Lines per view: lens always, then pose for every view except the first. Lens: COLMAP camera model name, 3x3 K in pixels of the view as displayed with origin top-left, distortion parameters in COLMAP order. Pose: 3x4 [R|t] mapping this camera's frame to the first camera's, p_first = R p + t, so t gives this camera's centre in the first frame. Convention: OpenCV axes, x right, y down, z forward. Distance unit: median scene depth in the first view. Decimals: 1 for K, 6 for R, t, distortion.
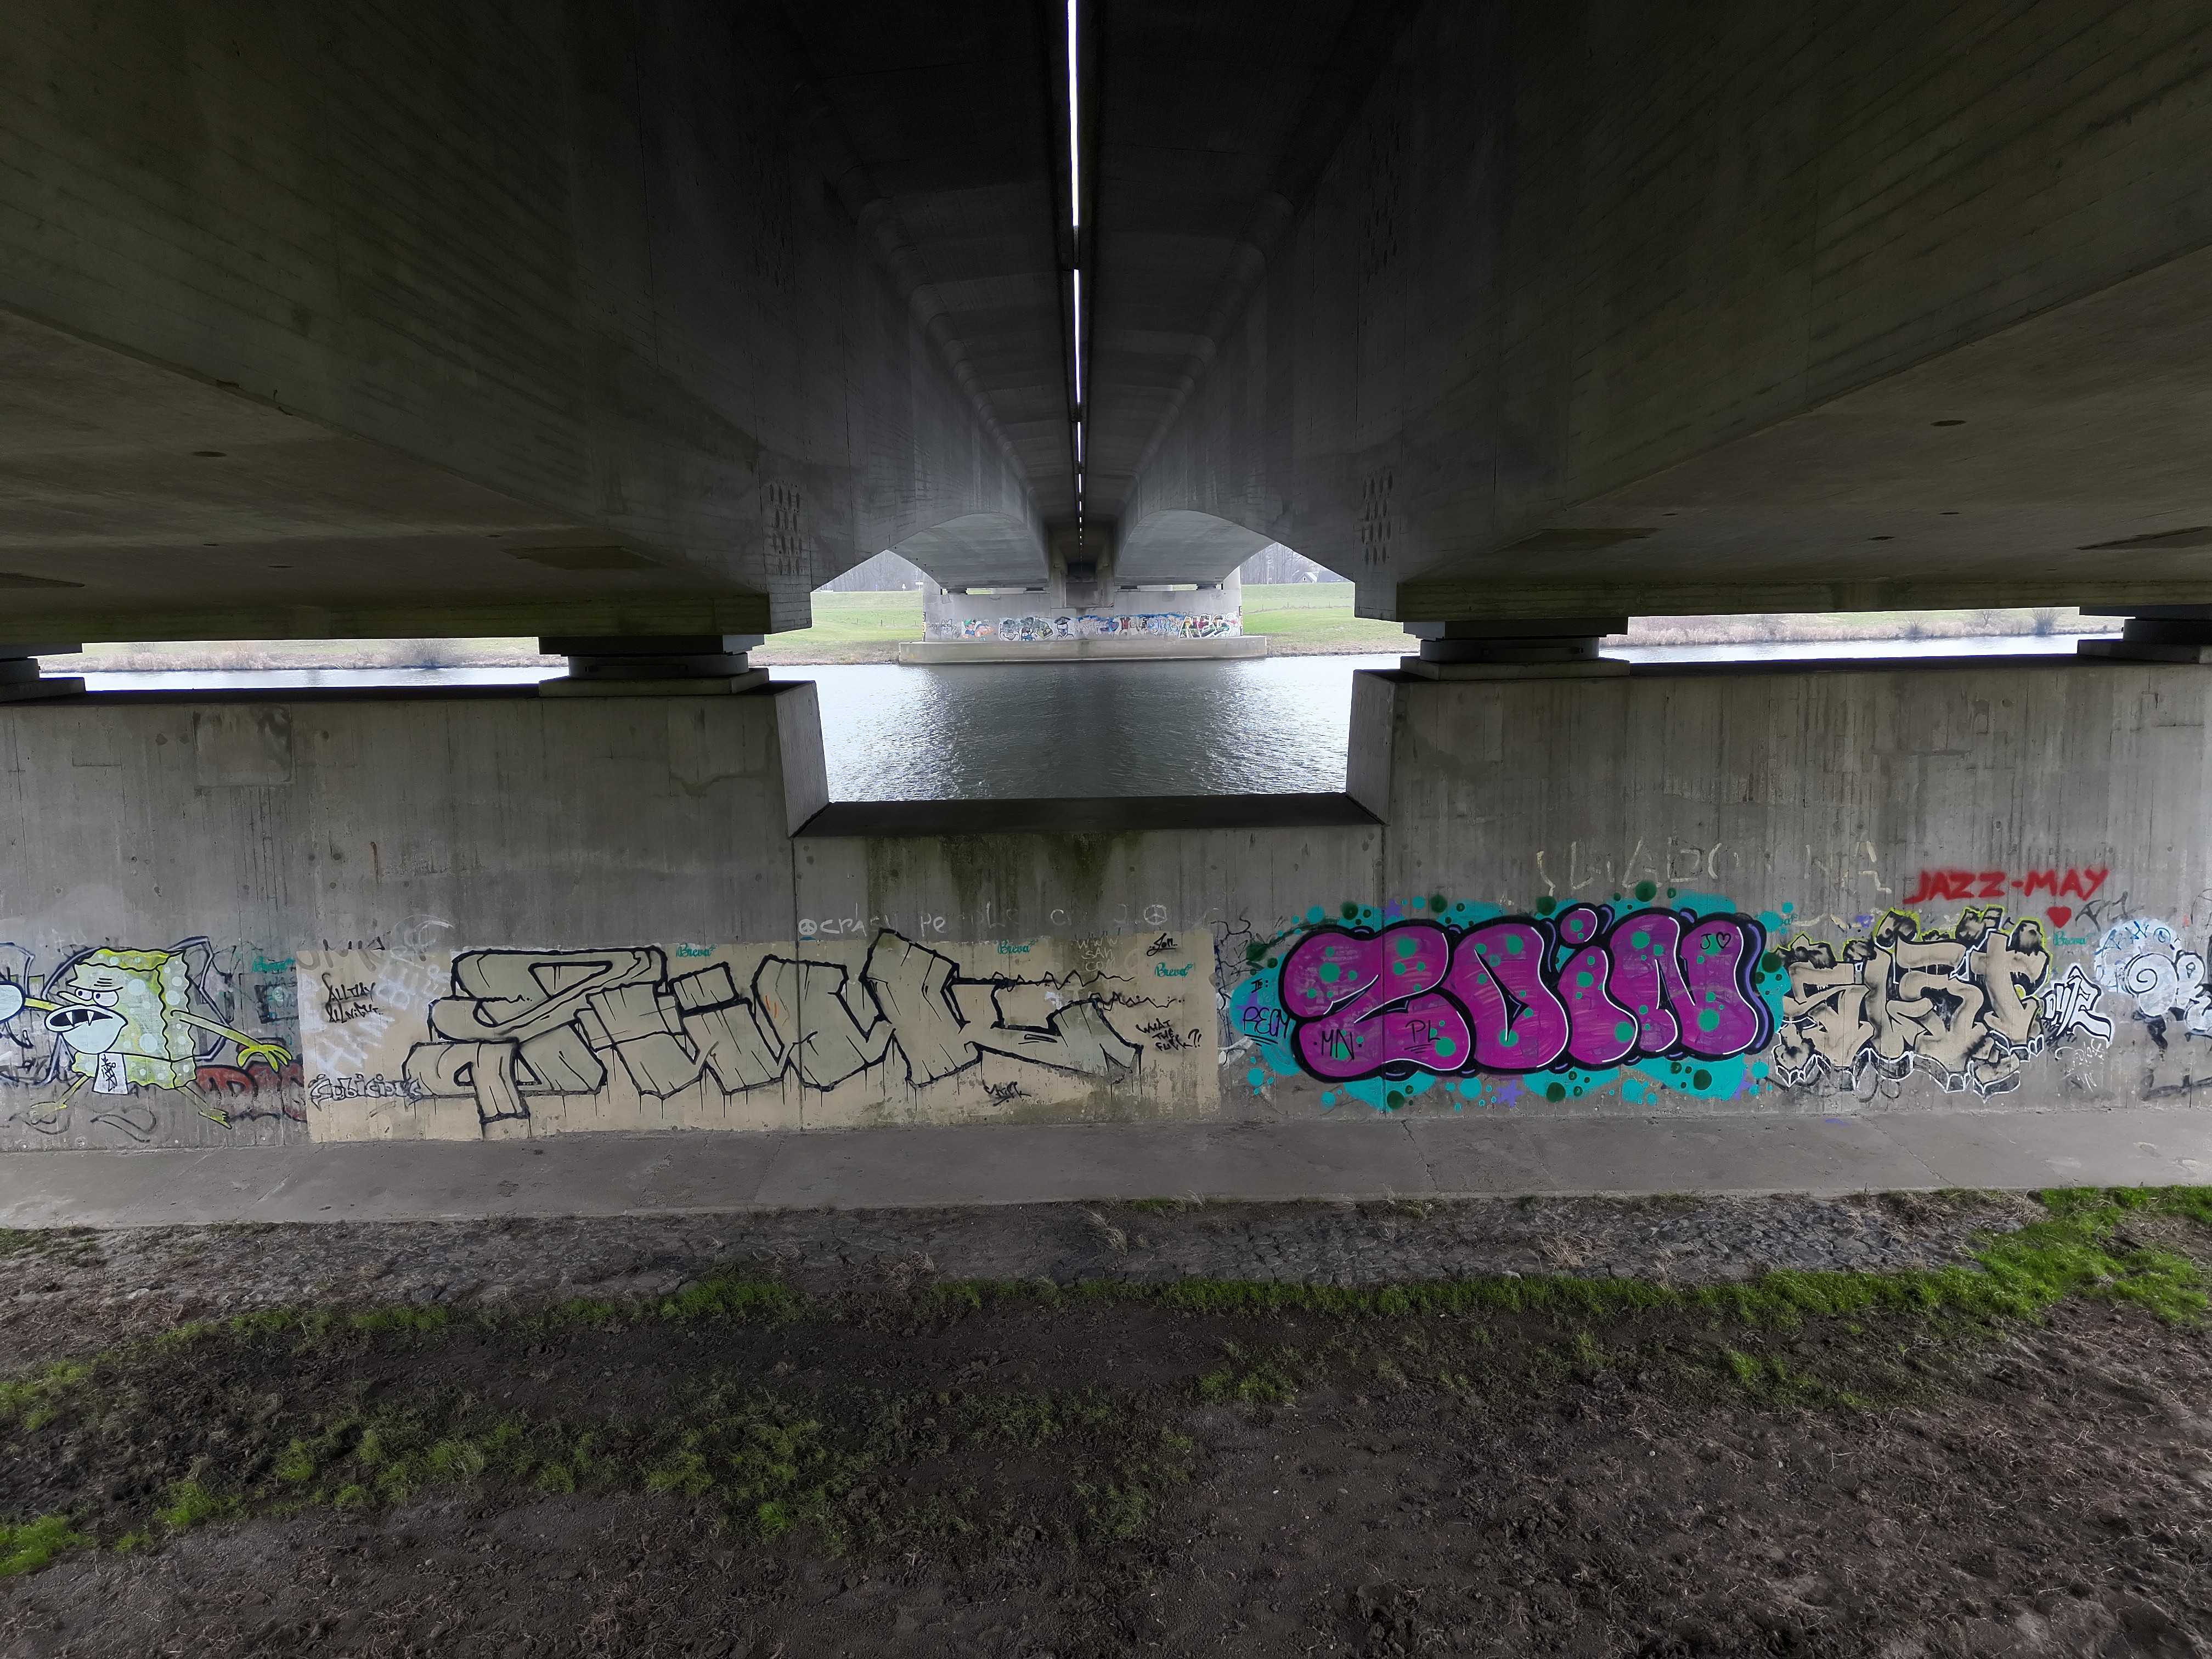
lens RADIAL K [[1535.0, 0, 1094.0], [0, 1535.0, 825.2], [0, 0, 1]] dist [0.089064, -0.081131]
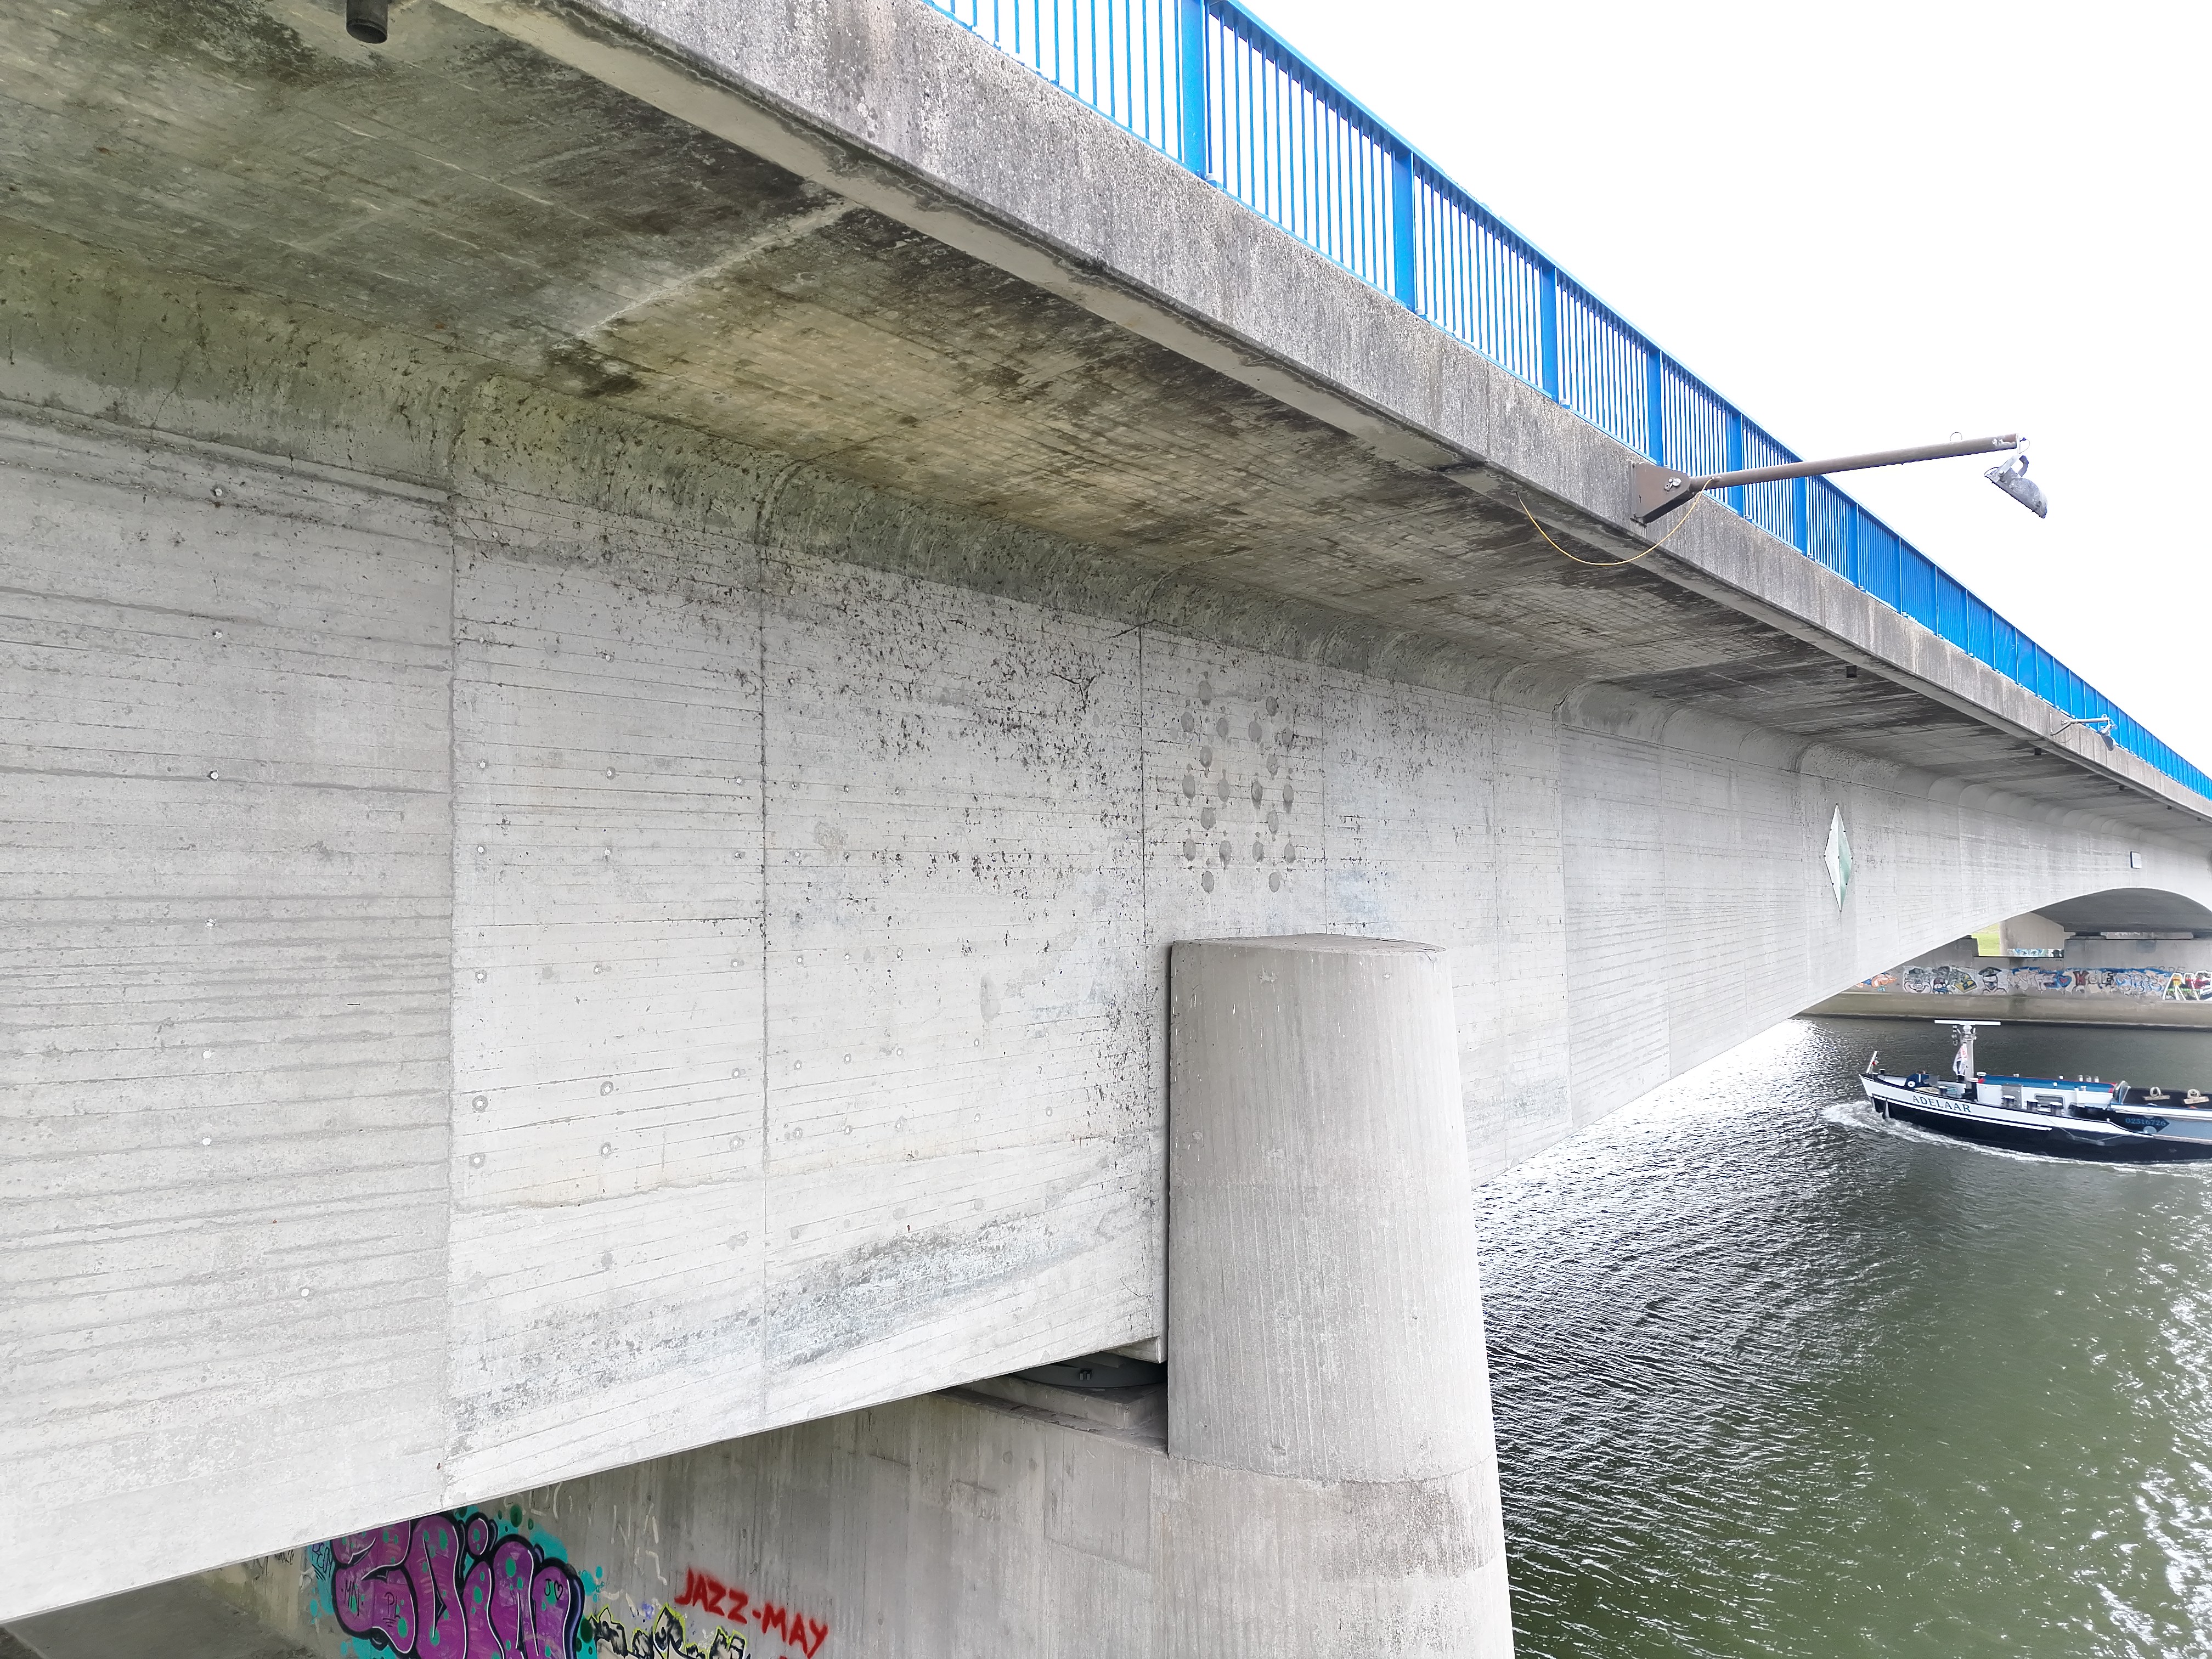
lens RADIAL K [[1525.6, 0, 1093.6], [0, 1525.6, 823.7], [0, 0, 1]] dist [0.108023, -0.108455]
pose [[0.777325, -0.024554, -0.628620, 1.274015], [-0.098901, 0.982043, -0.160655, -0.265804], [0.621277, 0.187052, 0.760938, 0.389604]]
